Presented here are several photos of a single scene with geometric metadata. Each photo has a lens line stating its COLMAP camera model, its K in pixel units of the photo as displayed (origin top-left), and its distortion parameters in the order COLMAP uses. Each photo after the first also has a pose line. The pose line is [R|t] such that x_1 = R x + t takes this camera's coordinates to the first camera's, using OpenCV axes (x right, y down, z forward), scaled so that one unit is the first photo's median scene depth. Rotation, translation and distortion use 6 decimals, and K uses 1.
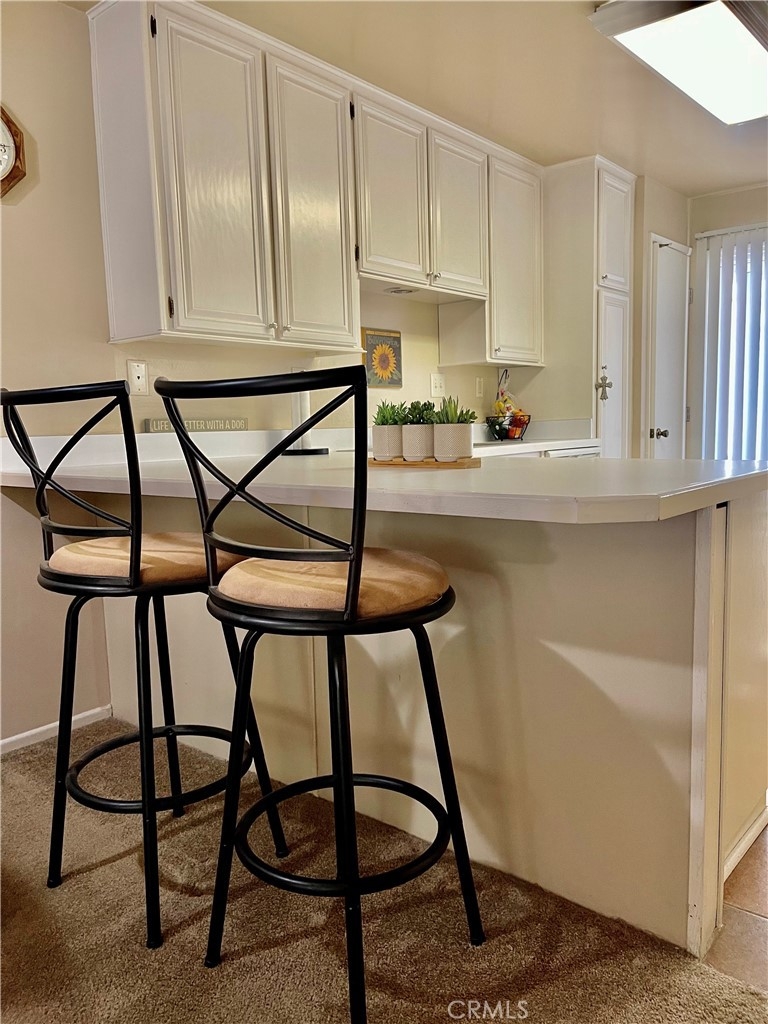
lens RADIAL K [[777.0, 0, 384.0], [0, 777.0, 512.0], [0, 0, 1]] dist [0.026865, 0.001854]
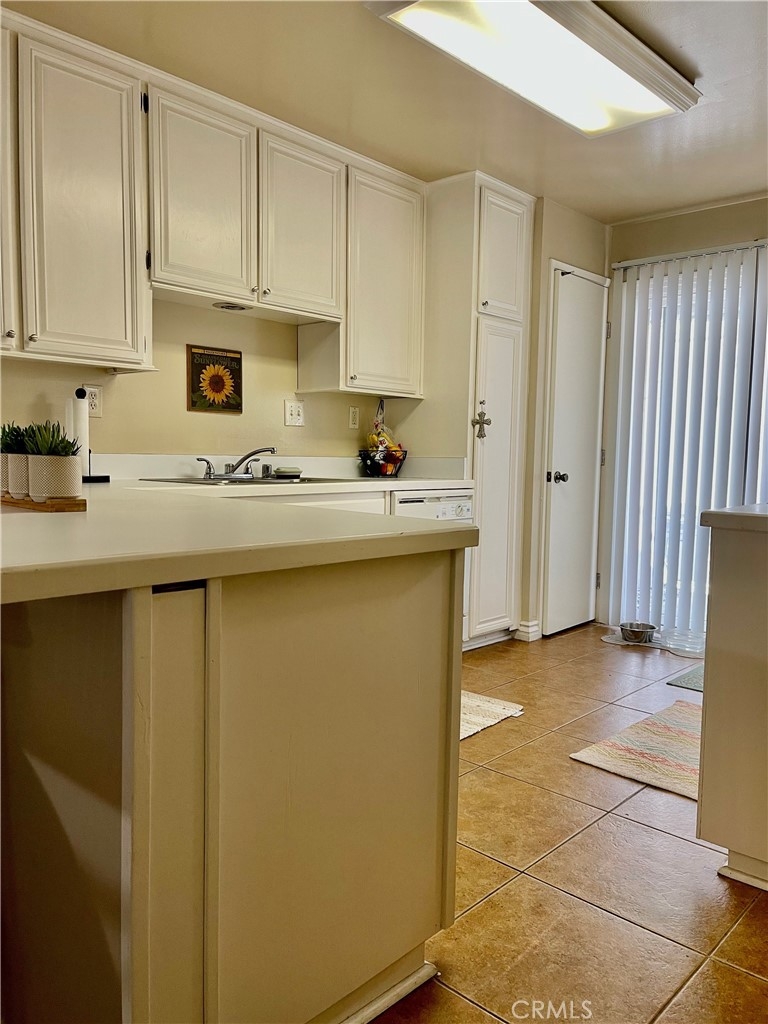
lens RADIAL K [[772.6, 0, 384.0], [0, 772.6, 512.0], [0, 0, 1]] dist [0.059895, -0.073334]
pose [[0.997611, 0.051858, -0.045638, 0.225853], [-0.053427, 0.997997, -0.033870, -0.021691], [0.043790, 0.036227, 0.998384, 0.100407]]
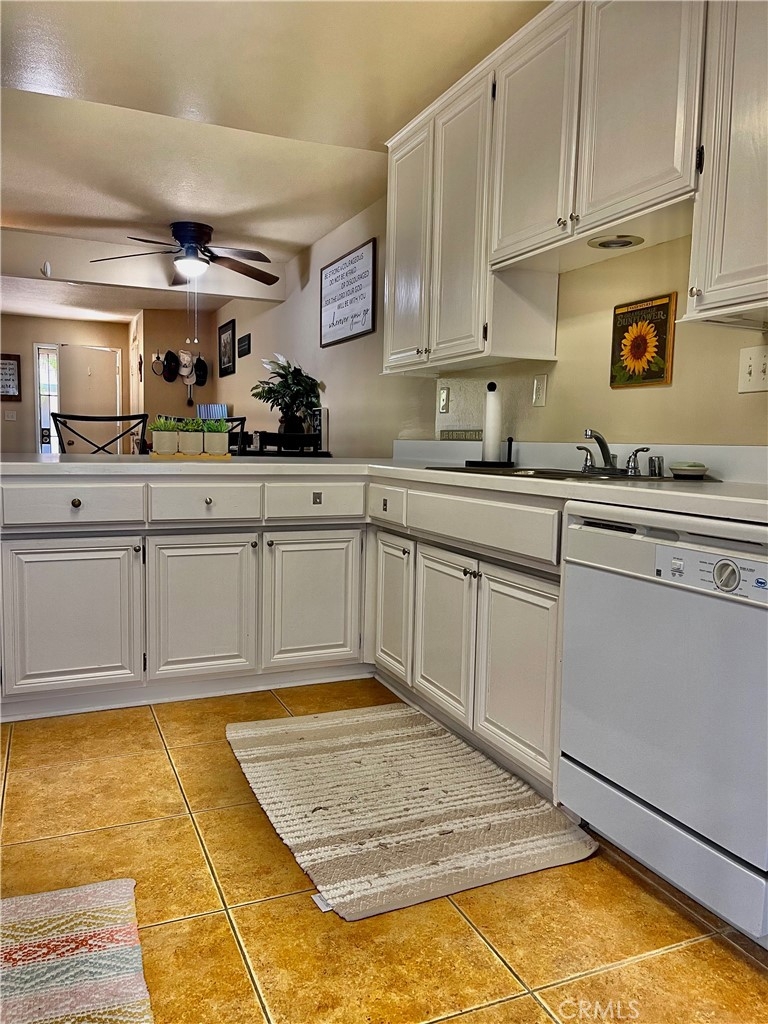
lens RADIAL K [[774.0, 0, 384.0], [0, 774.0, 512.0], [0, 0, 1]] dist [0.003729, -0.000063]
pose [[-0.445095, 0.101579, -0.889704, 0.656484], [-0.108339, 0.980139, 0.166103, -0.130608], [0.888906, 0.170321, -0.425250, 1.030160]]
